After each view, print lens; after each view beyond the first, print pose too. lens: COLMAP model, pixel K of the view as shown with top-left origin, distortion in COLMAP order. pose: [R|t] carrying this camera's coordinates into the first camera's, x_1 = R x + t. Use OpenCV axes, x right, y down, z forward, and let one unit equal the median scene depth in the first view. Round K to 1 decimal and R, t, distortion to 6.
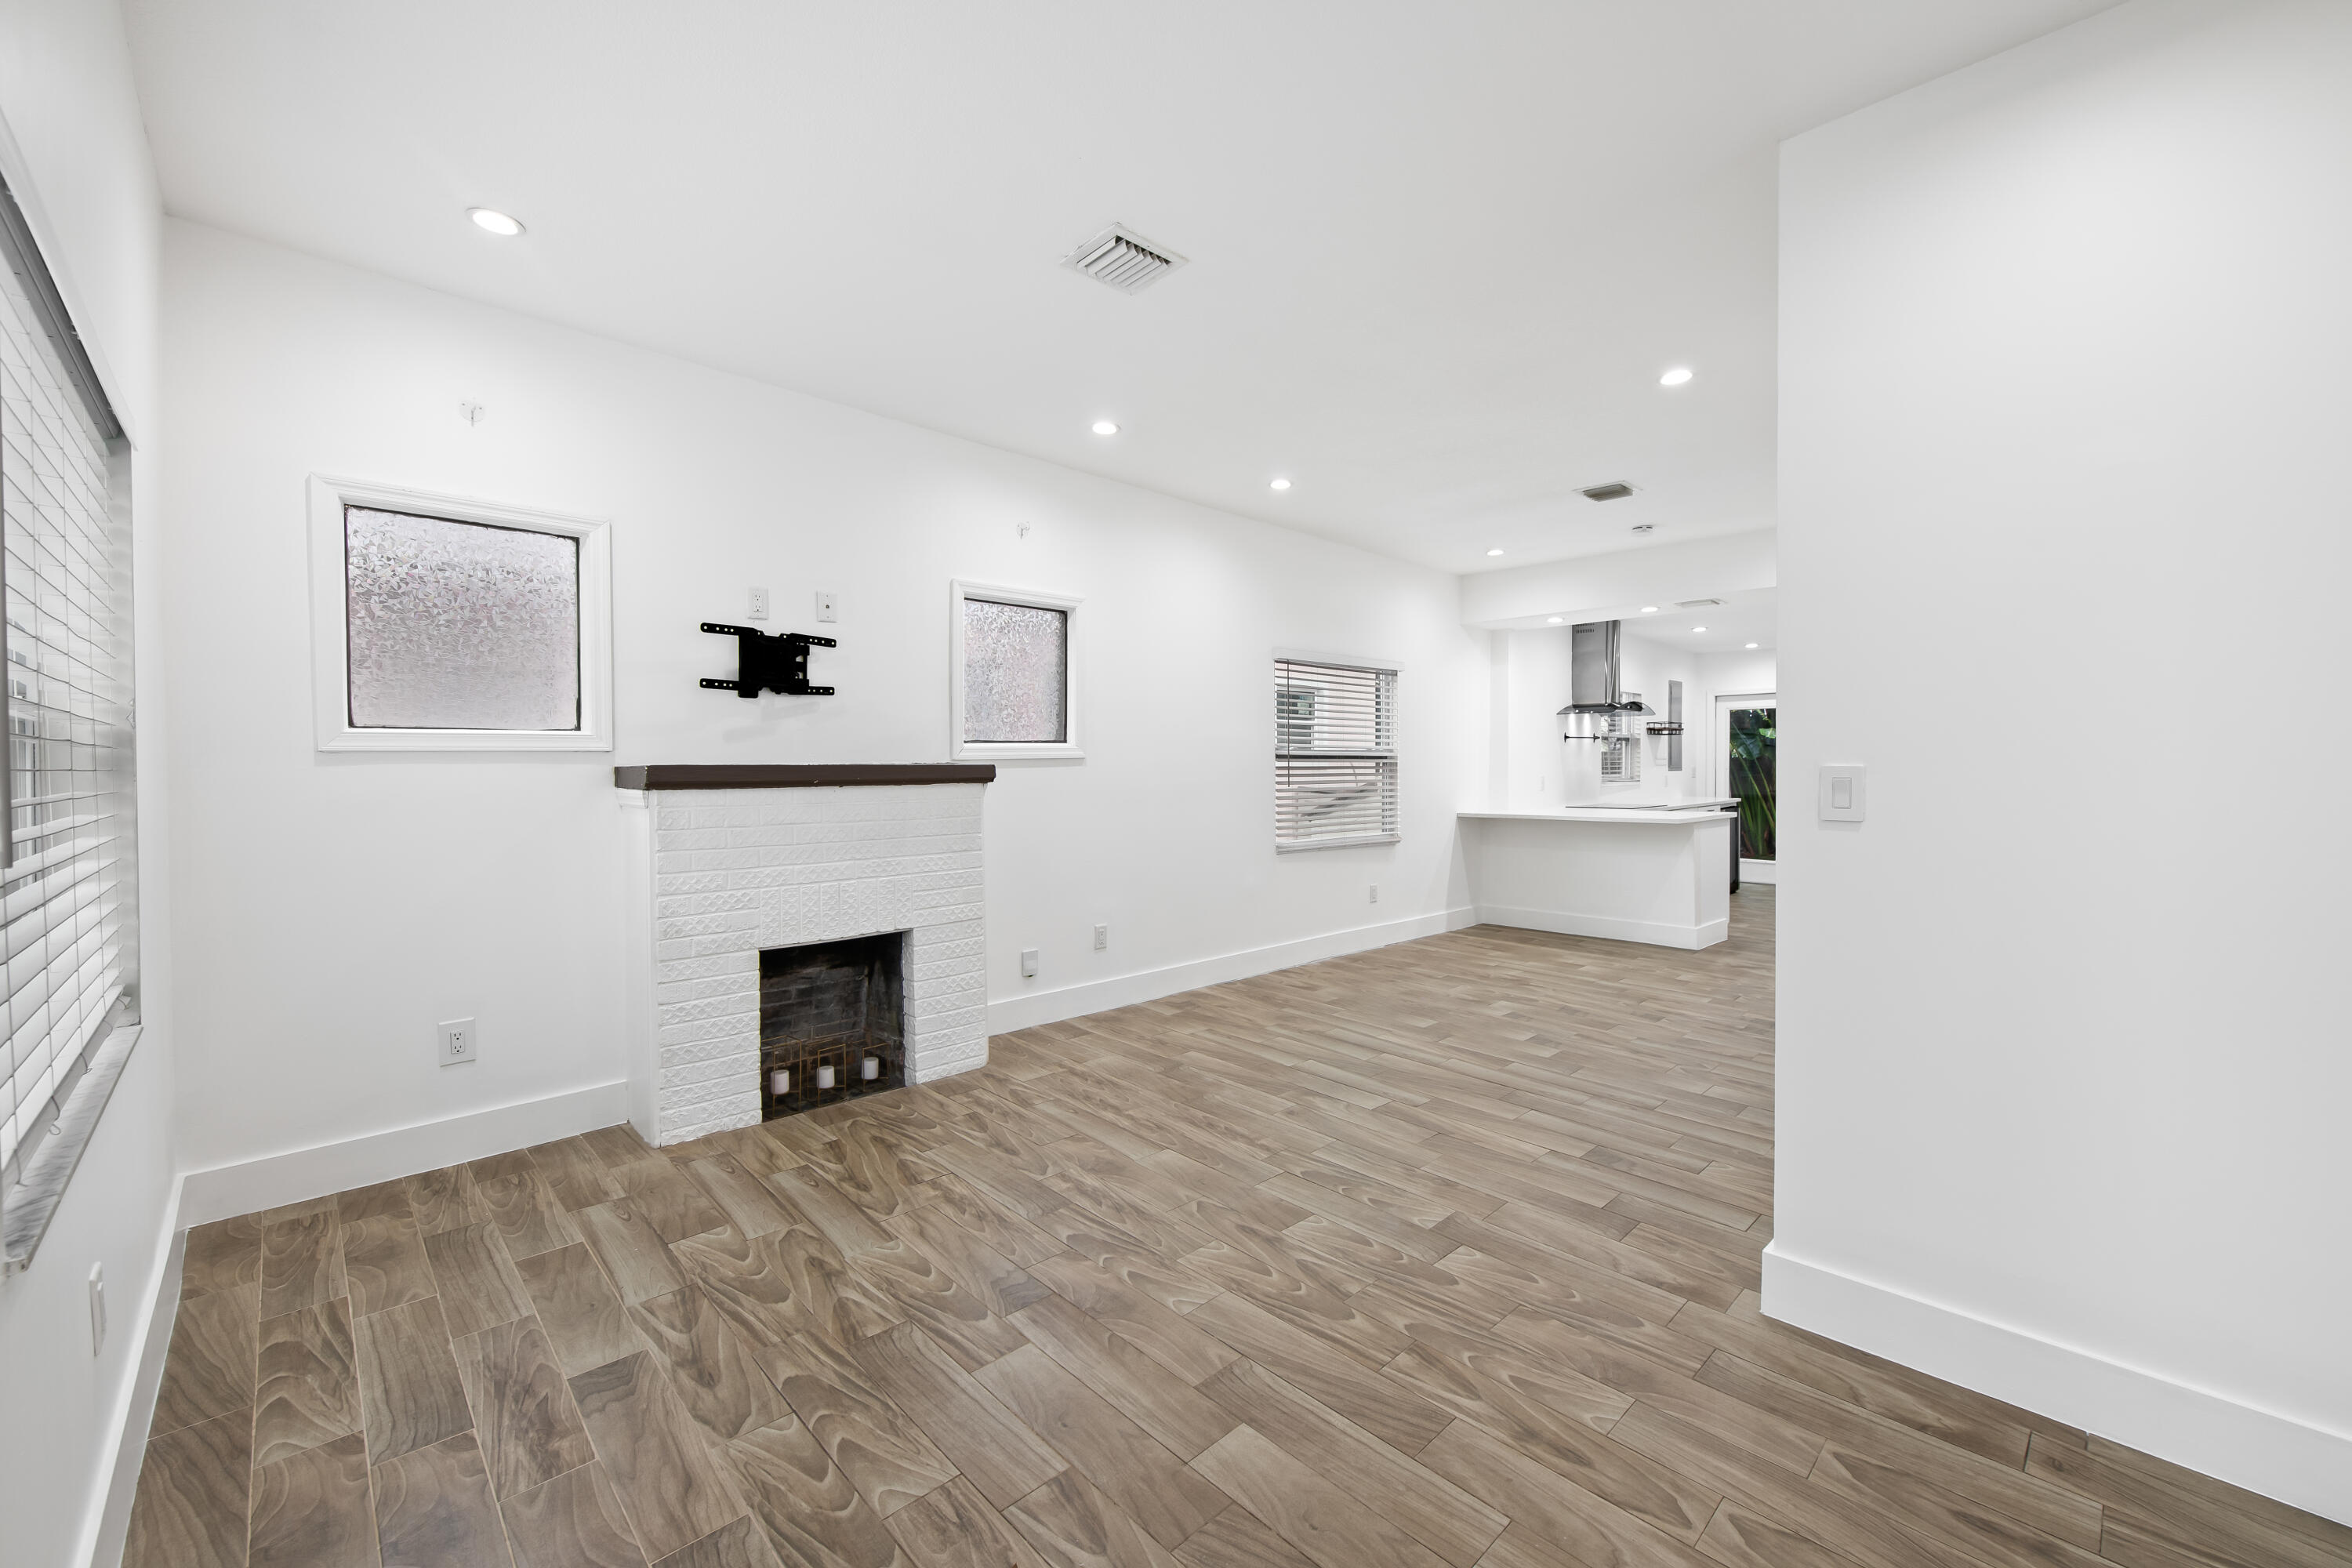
lens RADIAL K [[927.7, 0, 1188.6], [0, 927.7, 774.3], [0, 0, 1]] dist [0.002126, -0.003905]
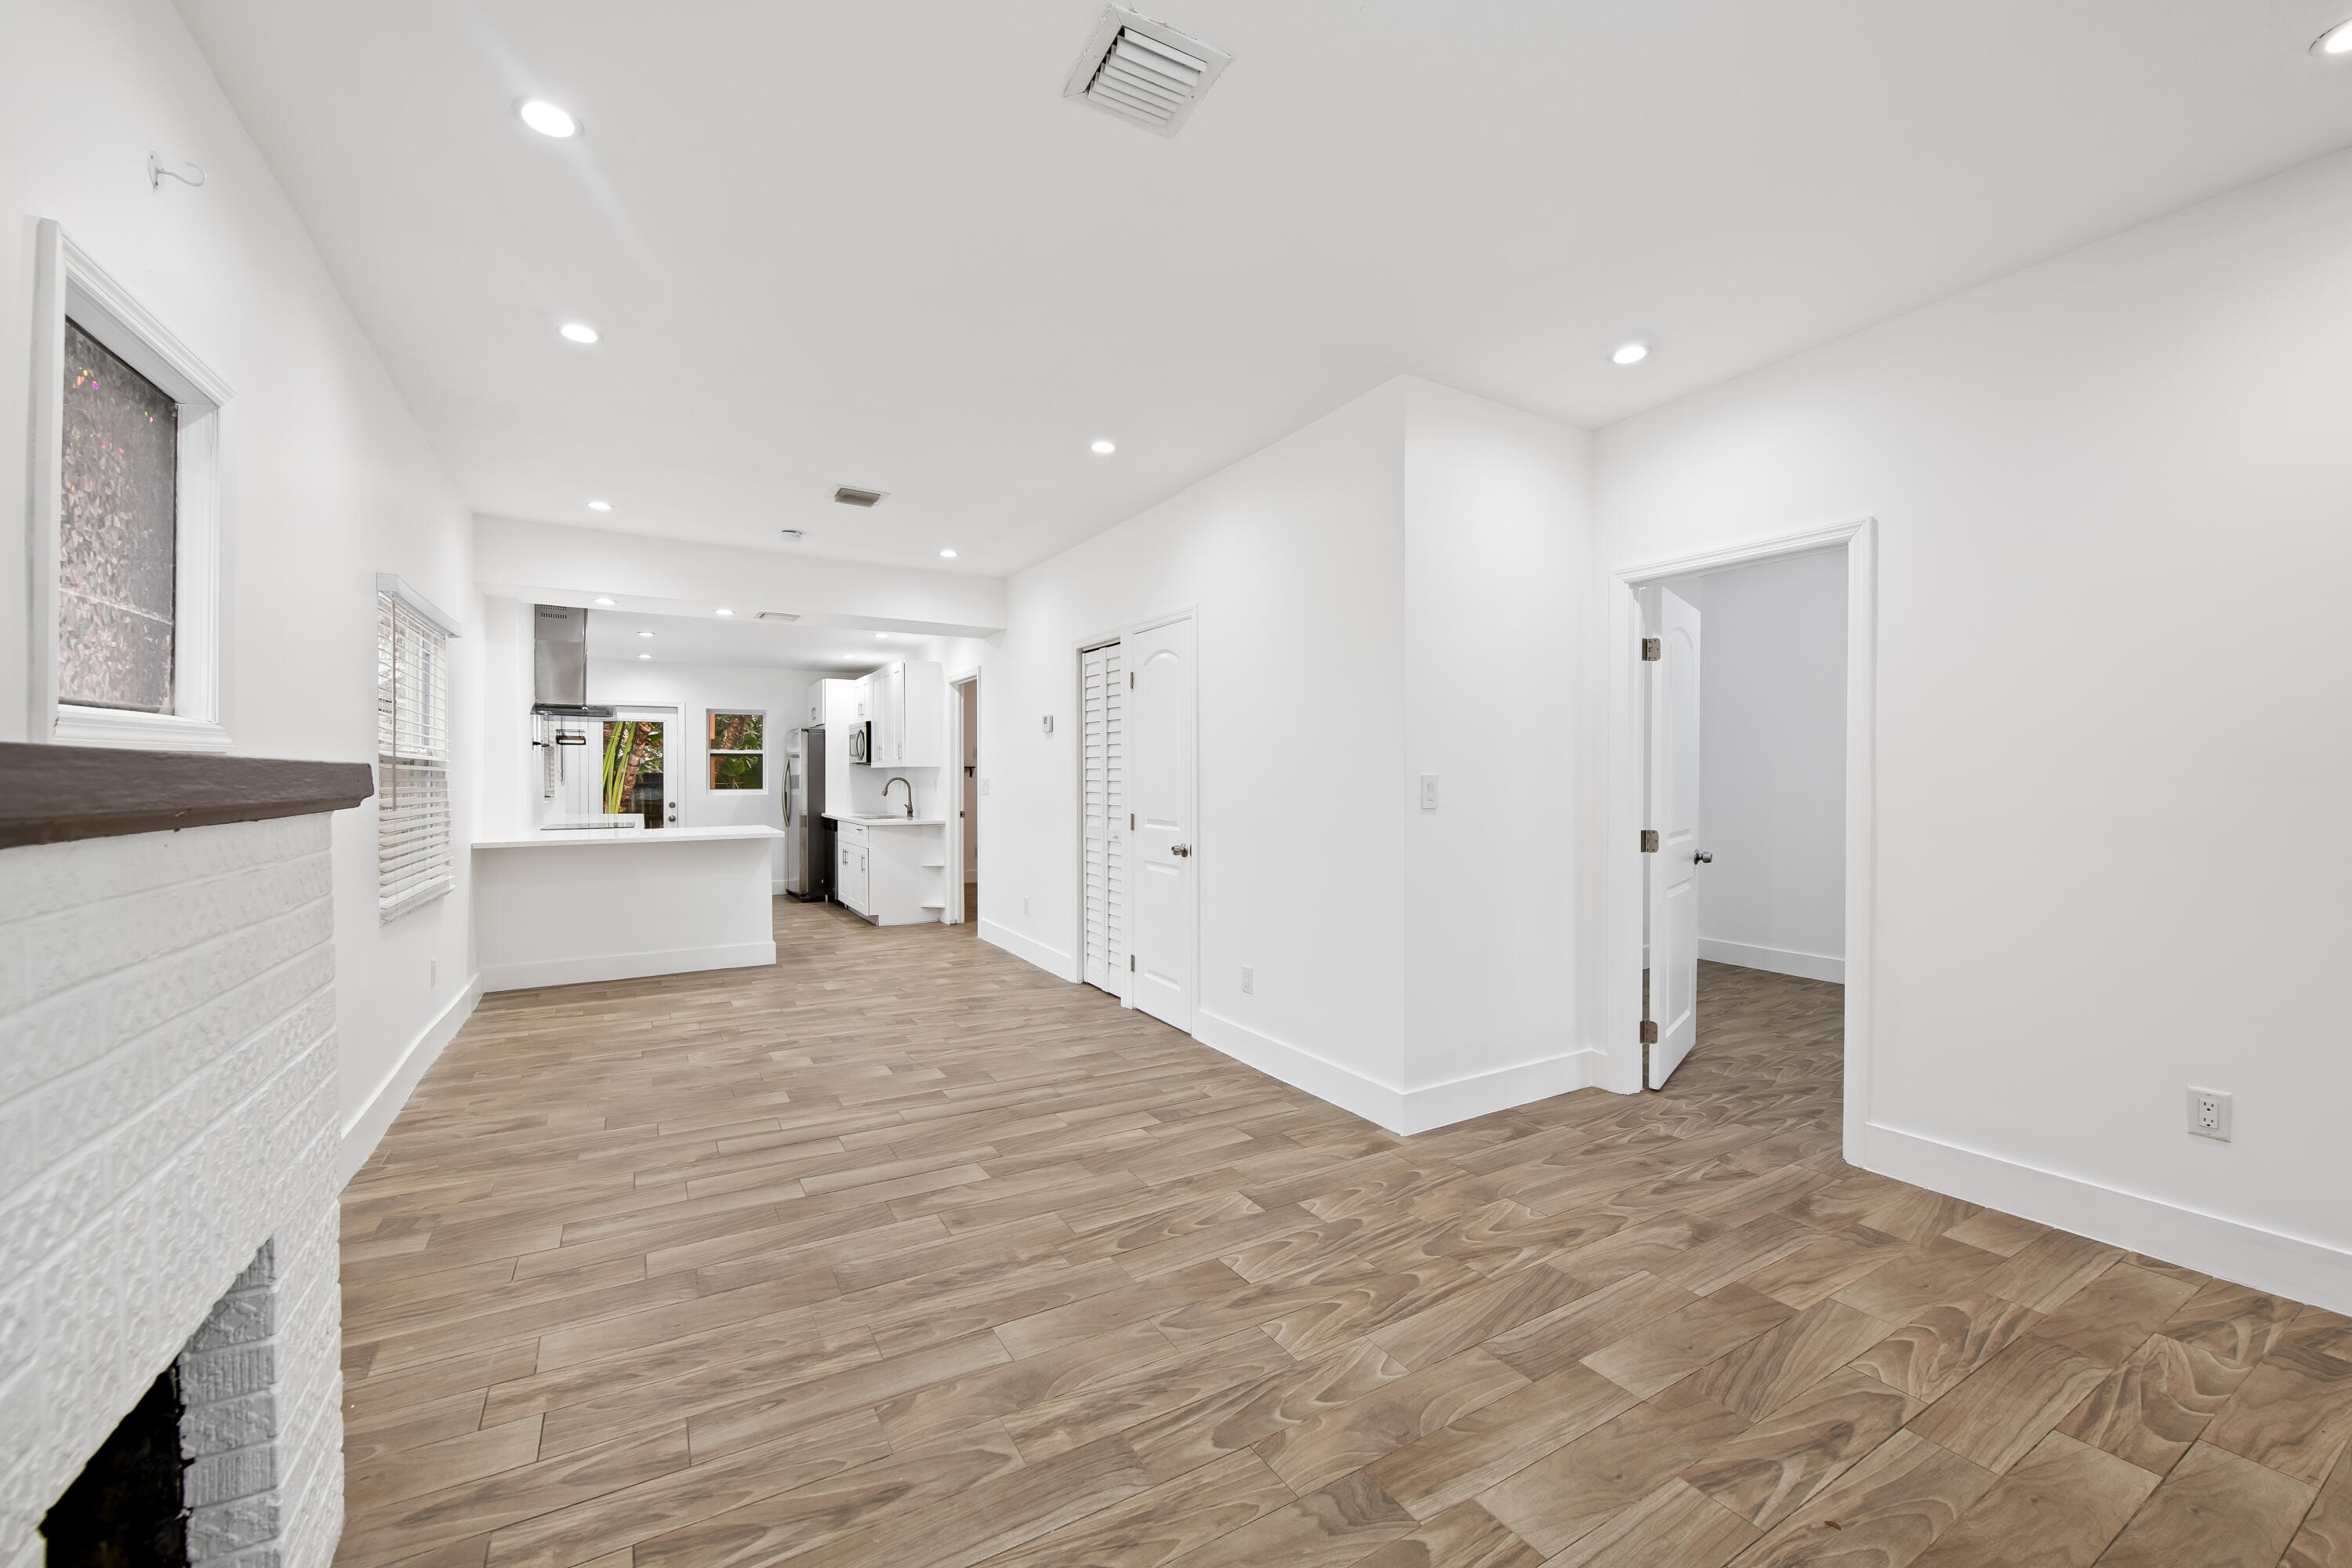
lens RADIAL K [[927.7, 0, 1190.0], [0, 927.7, 778.0], [0, 0, 1]] dist [0.002126, -0.003905]
pose [[0.225328, 0.004398, 0.974273, -0.606011], [0.008666, 0.999941, -0.006518, 0.001258], [-0.974244, 0.009912, 0.225277, 0.639189]]
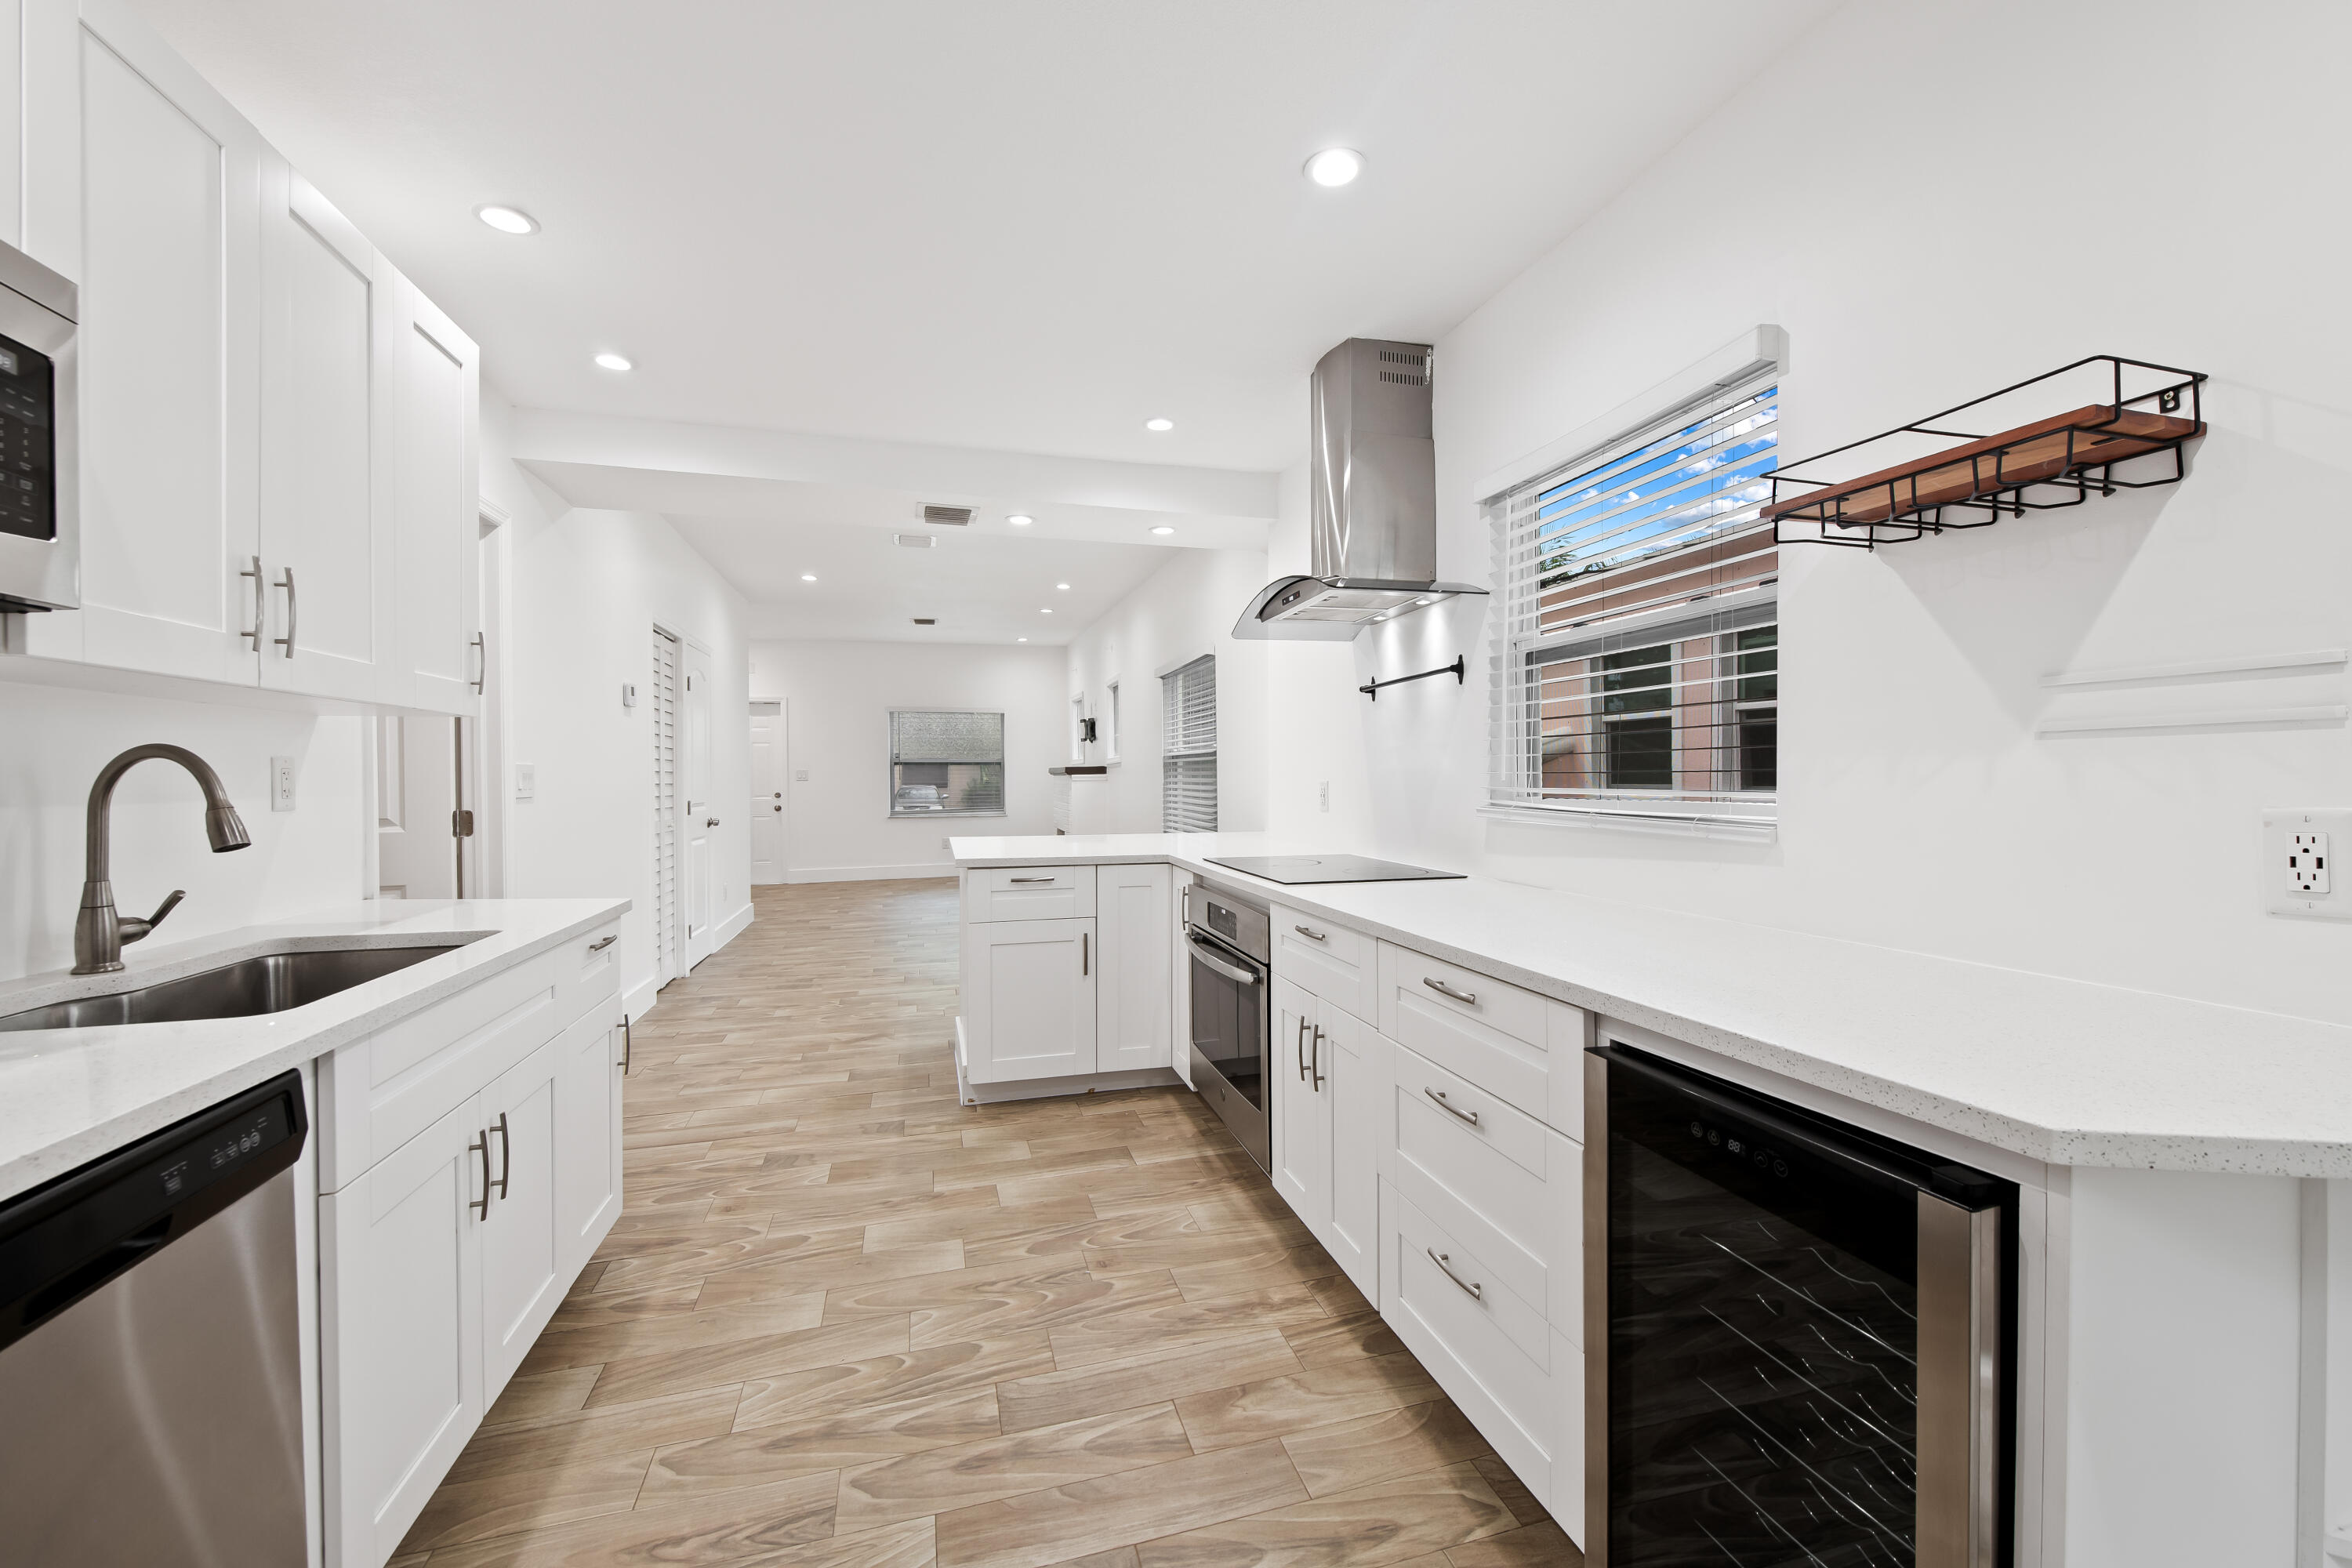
lens RADIAL K [[927.7, 0, 1189.8], [0, 927.7, 783.2], [0, 0, 1]] dist [0.002126, -0.003905]
pose [[-0.466842, 0.017176, -0.884174, 1.951888], [0.001946, 0.999829, 0.018396, -0.013655], [0.884339, 0.006867, -0.466796, 2.712031]]
